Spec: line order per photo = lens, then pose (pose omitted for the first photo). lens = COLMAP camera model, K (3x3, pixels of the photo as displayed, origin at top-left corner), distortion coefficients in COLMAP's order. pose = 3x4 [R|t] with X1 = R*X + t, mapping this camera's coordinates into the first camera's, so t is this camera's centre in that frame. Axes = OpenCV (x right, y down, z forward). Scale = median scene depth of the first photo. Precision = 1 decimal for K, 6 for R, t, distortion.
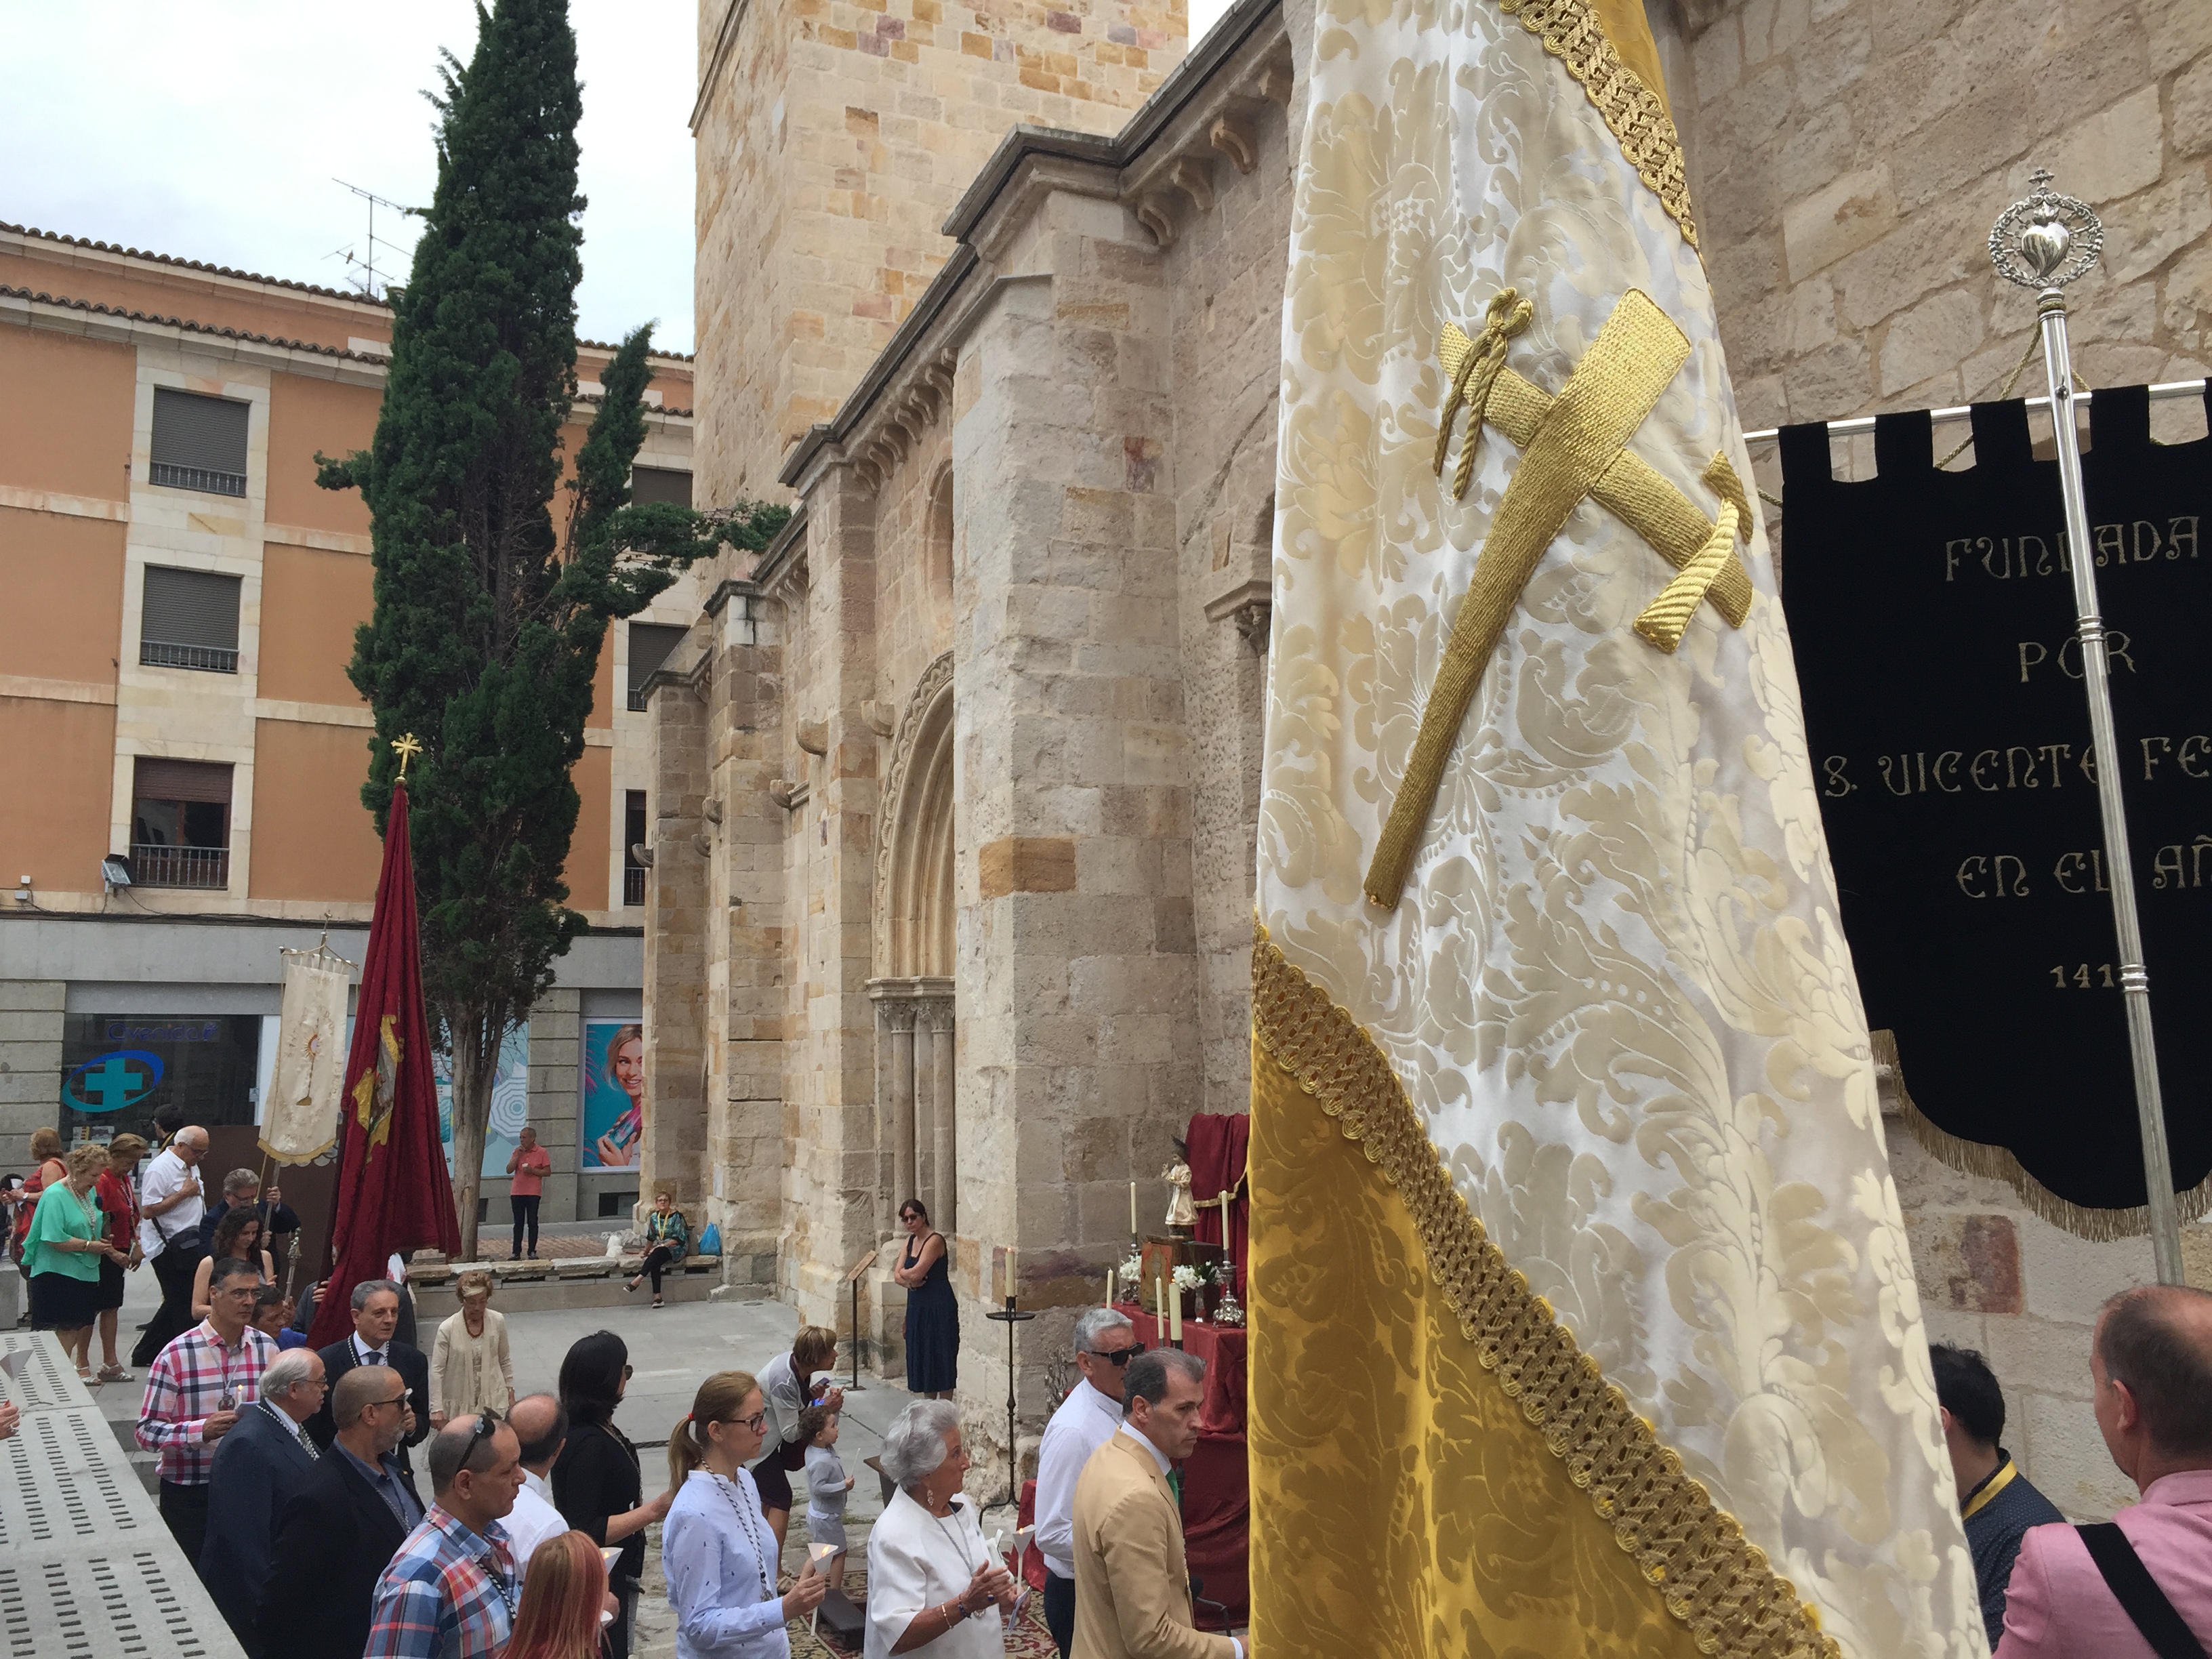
lens RADIAL K [[1890.8, 0, 1111.3], [0, 1890.8, 839.7], [0, 0, 1]] dist [0.079771, -0.103169]
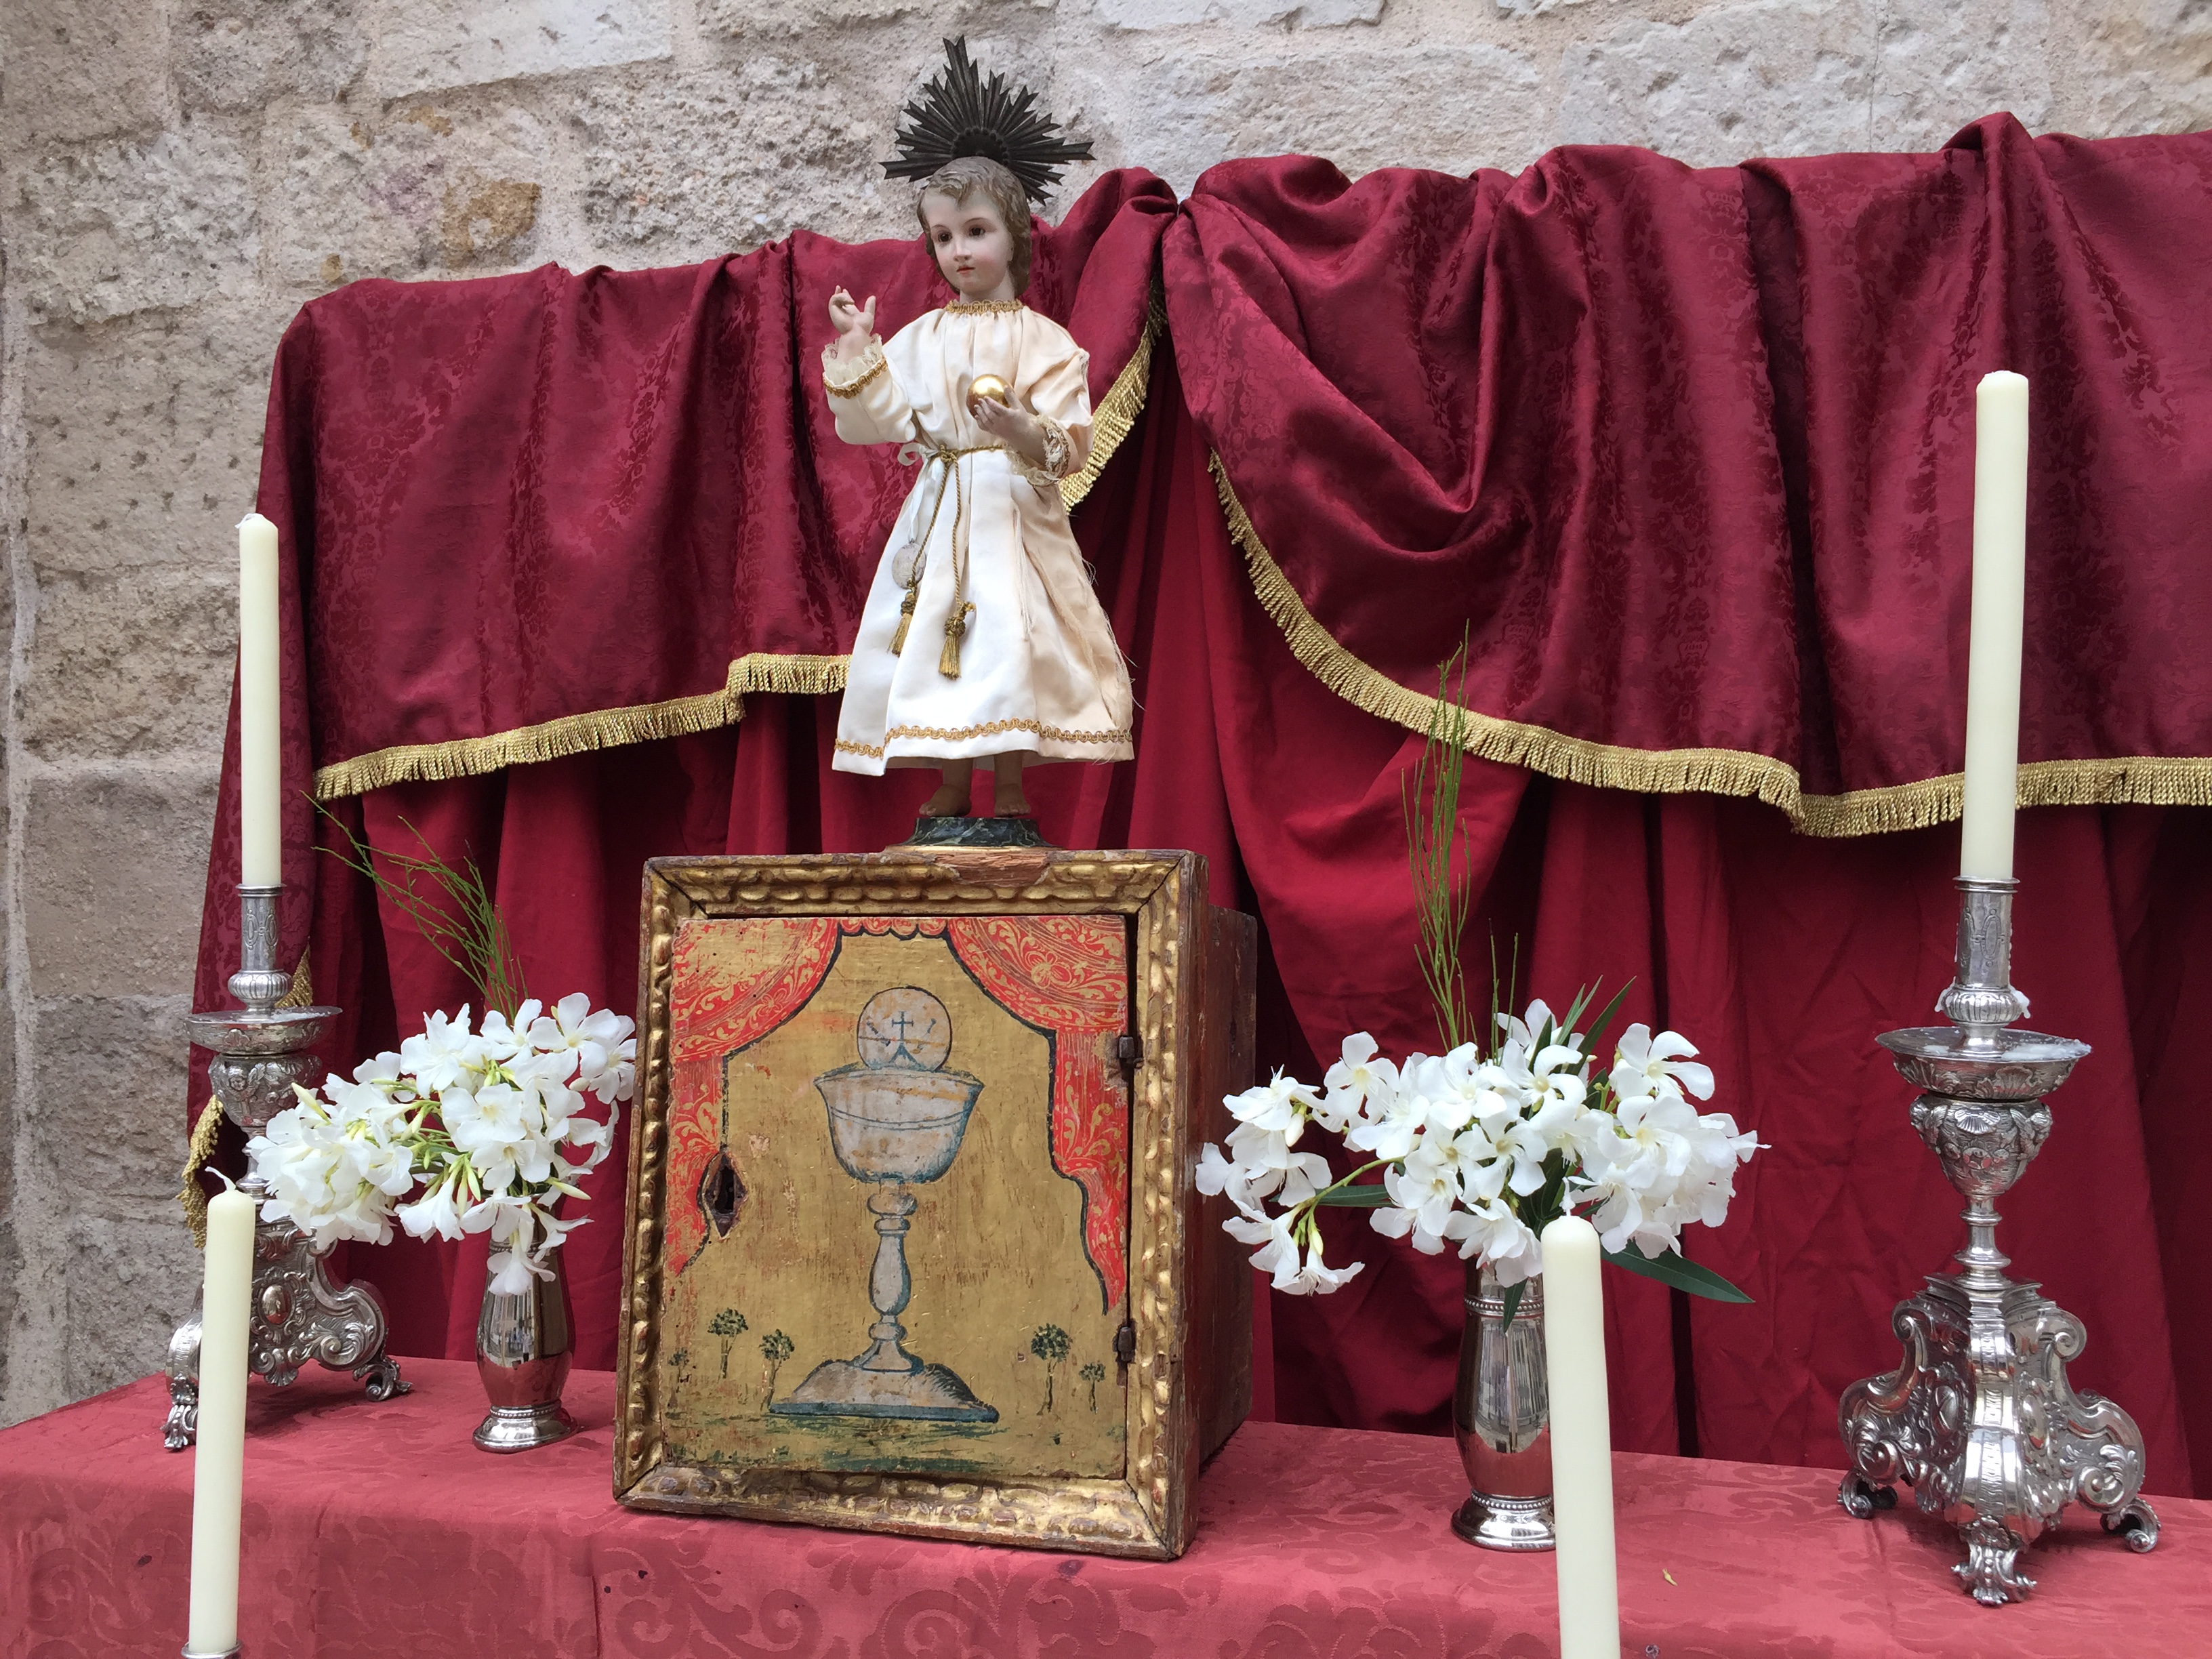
lens RADIAL K [[1890.8, 0, 1108.4], [0, 1890.8, 827.1], [0, 0, 1]] dist [0.079771, -0.103169]
pose [[0.631089, 0.015350, 0.775559, -0.031082], [-0.096375, 0.993609, 0.058757, 0.107635], [-0.769700, -0.111826, 0.628535, 0.494732]]
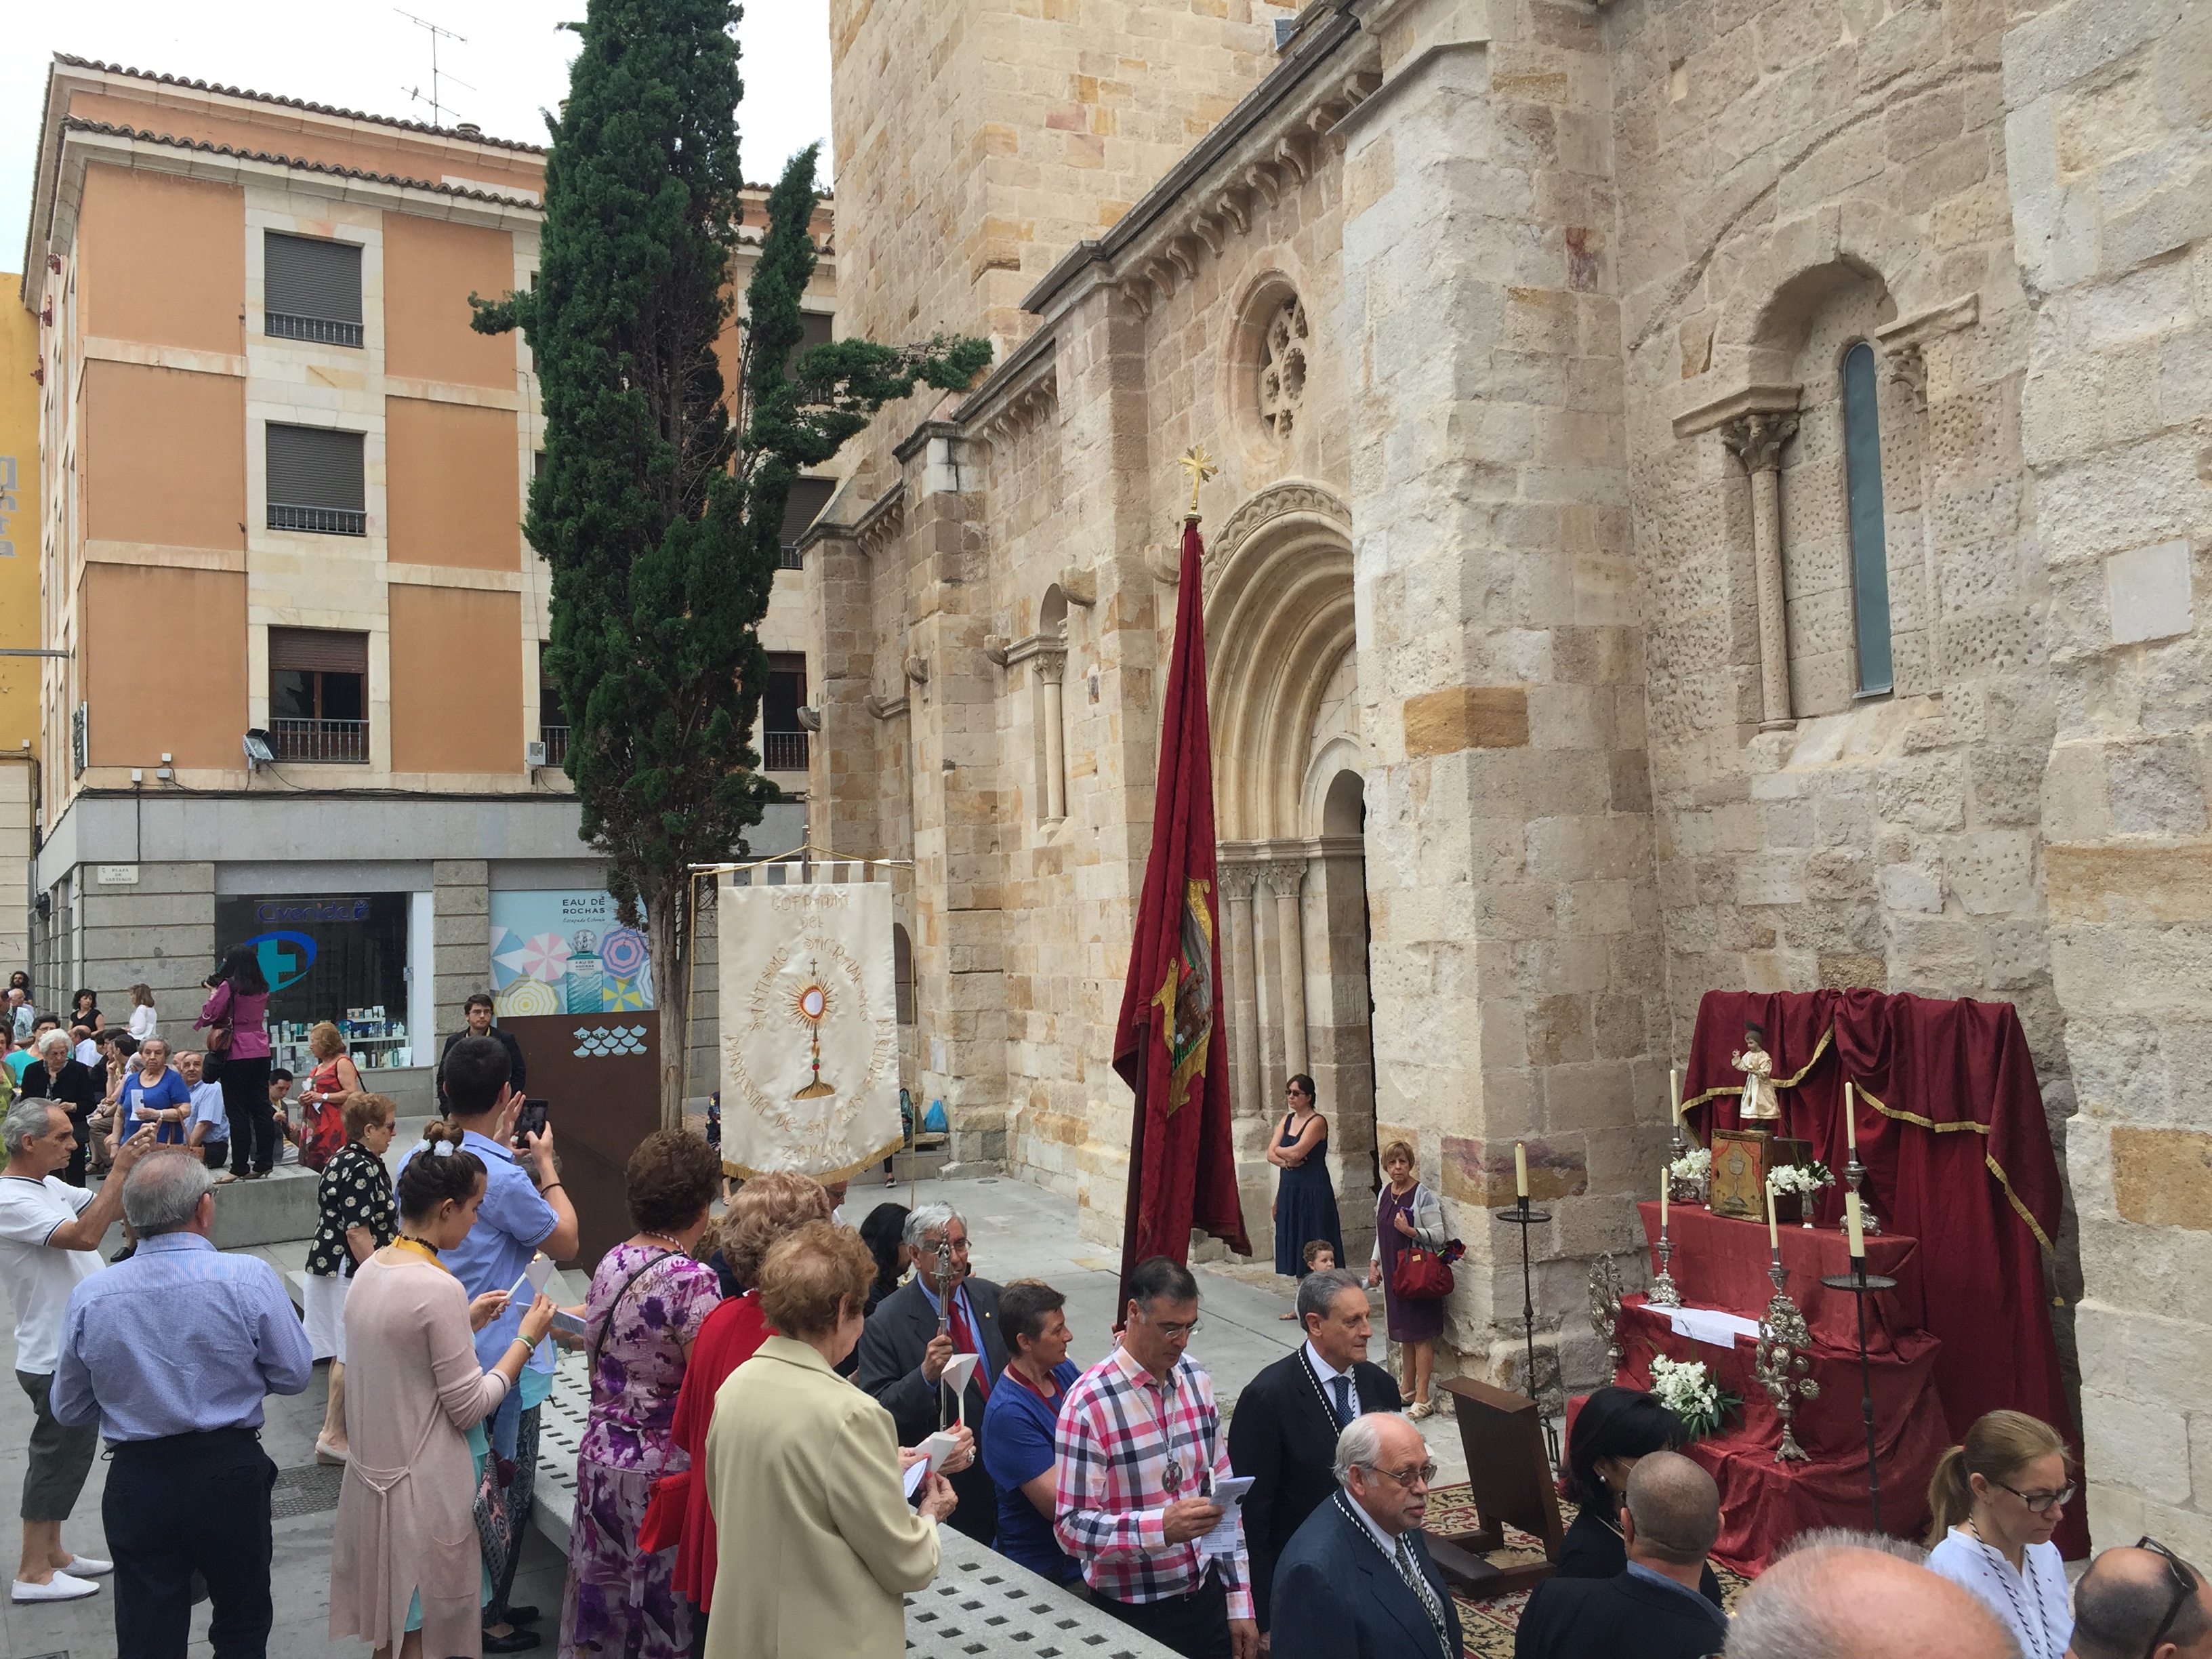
lens RADIAL K [[1890.8, 0, 1111.9], [0, 1890.8, 834.0], [0, 0, 1]] dist [0.079771, -0.103169]
pose [[0.999739, -0.022761, -0.002117, -0.141761], [0.022856, 0.997006, 0.073875, -0.001445], [0.000429, -0.073904, 0.997265, 0.064266]]
